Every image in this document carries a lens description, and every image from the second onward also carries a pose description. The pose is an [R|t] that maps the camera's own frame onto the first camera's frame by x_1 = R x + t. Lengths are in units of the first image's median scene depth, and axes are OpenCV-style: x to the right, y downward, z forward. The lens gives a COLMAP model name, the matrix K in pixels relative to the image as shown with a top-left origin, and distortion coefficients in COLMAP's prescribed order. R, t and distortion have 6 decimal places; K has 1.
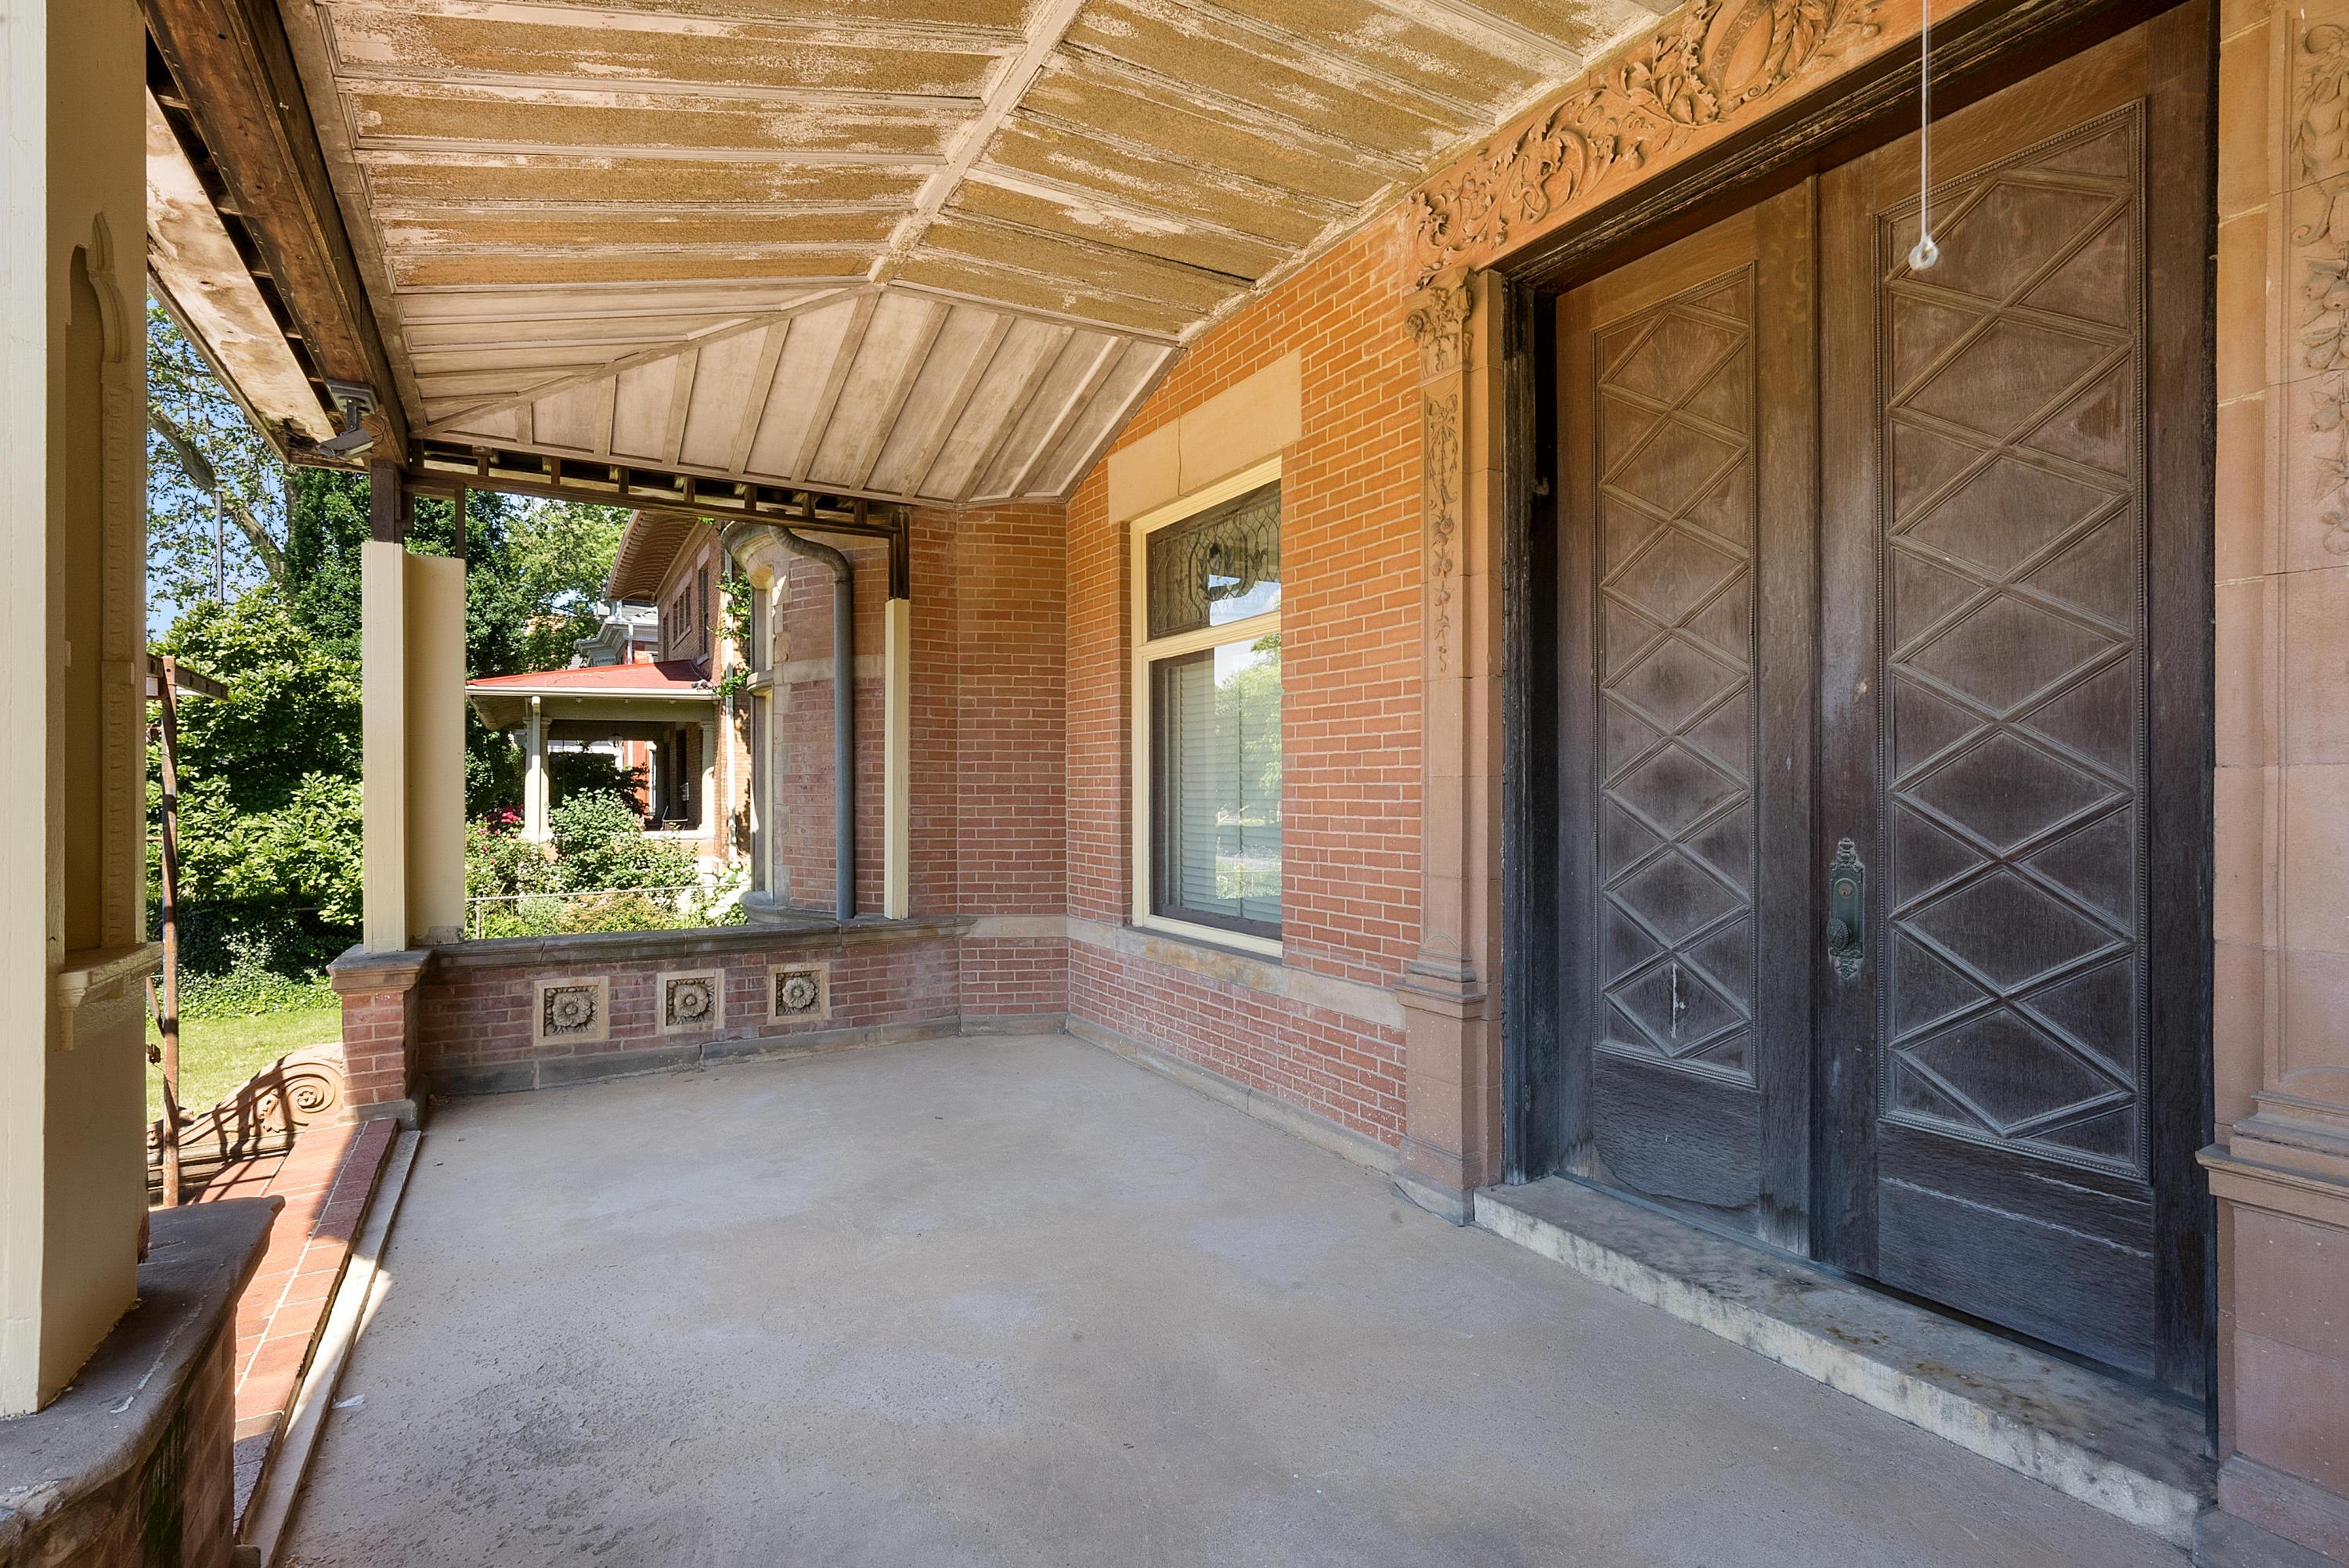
lens RADIAL K [[1119.0, 0, 1172.3], [0, 1119.0, 788.7], [0, 0, 1]] dist [0.001128, 0.000128]
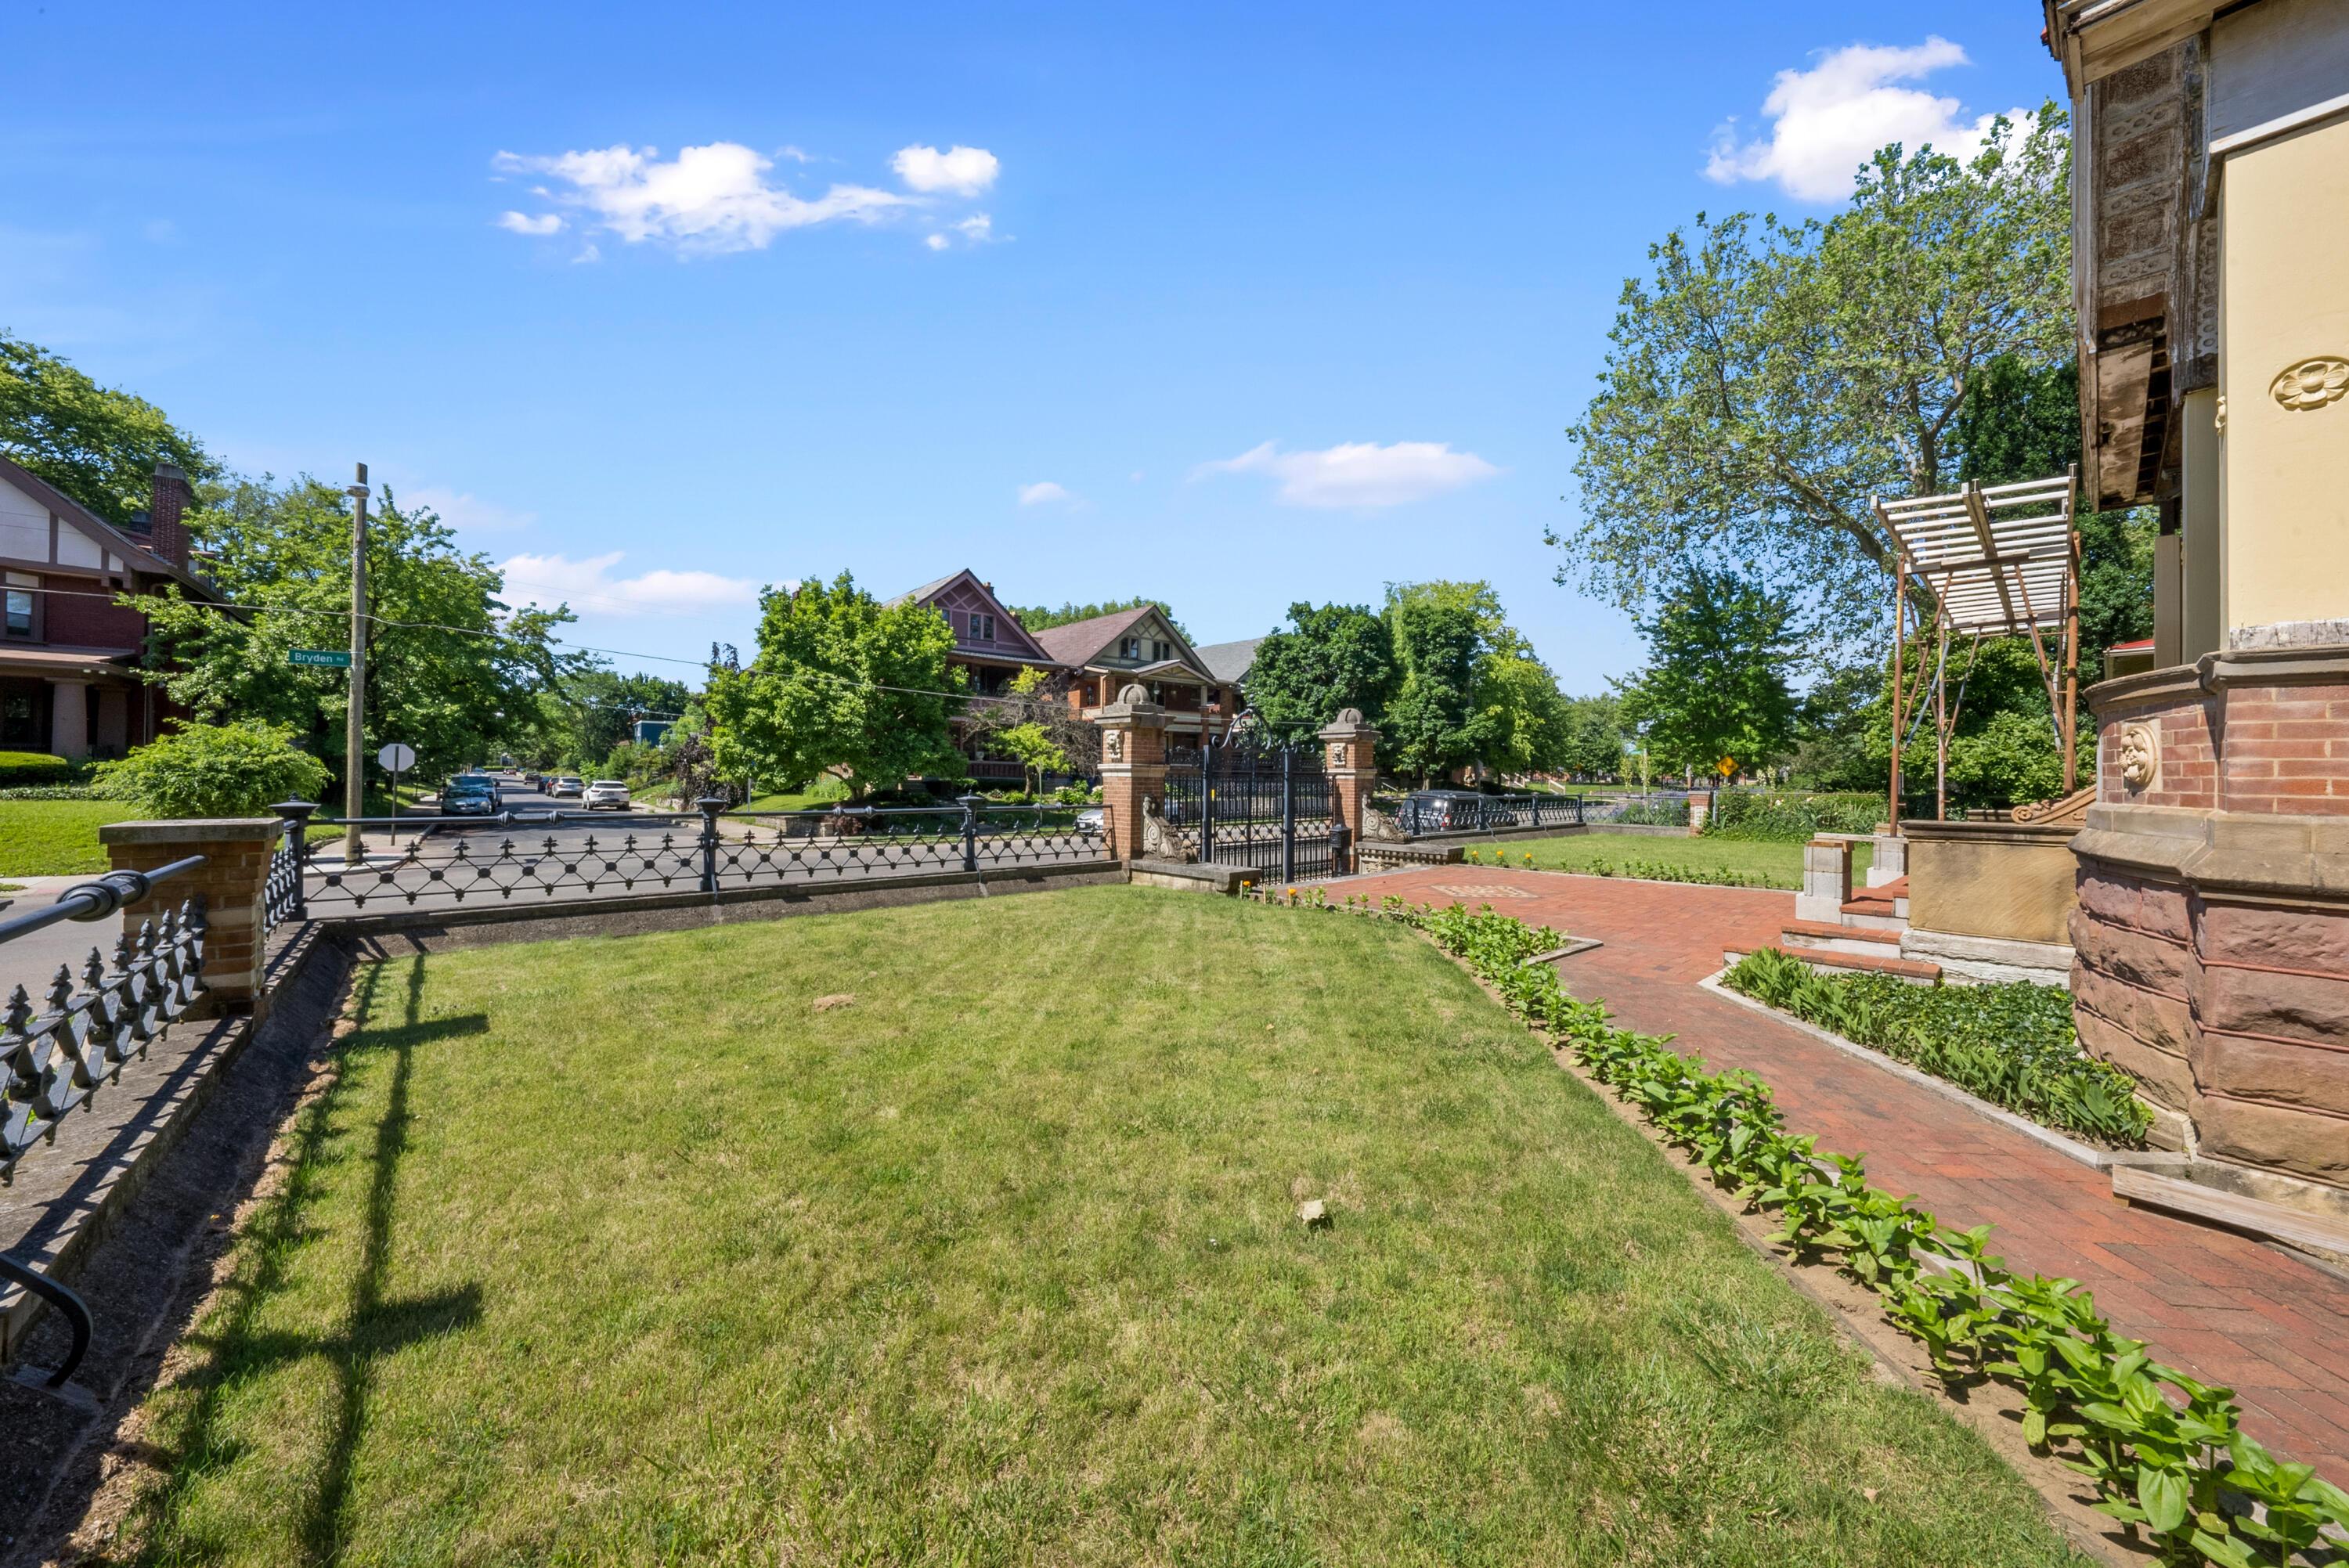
lens RADIAL K [[821.3, 0, 1175.2], [0, 821.3, 779.6], [0, 0, 1]] dist [-0.000004, -0.000005]
pose [[0.202107, 0.001569, -0.979362, 0.147660], [-0.000761, 0.999999, 0.001445, 0.084232], [0.979363, 0.000454, 0.202108, -0.403297]]
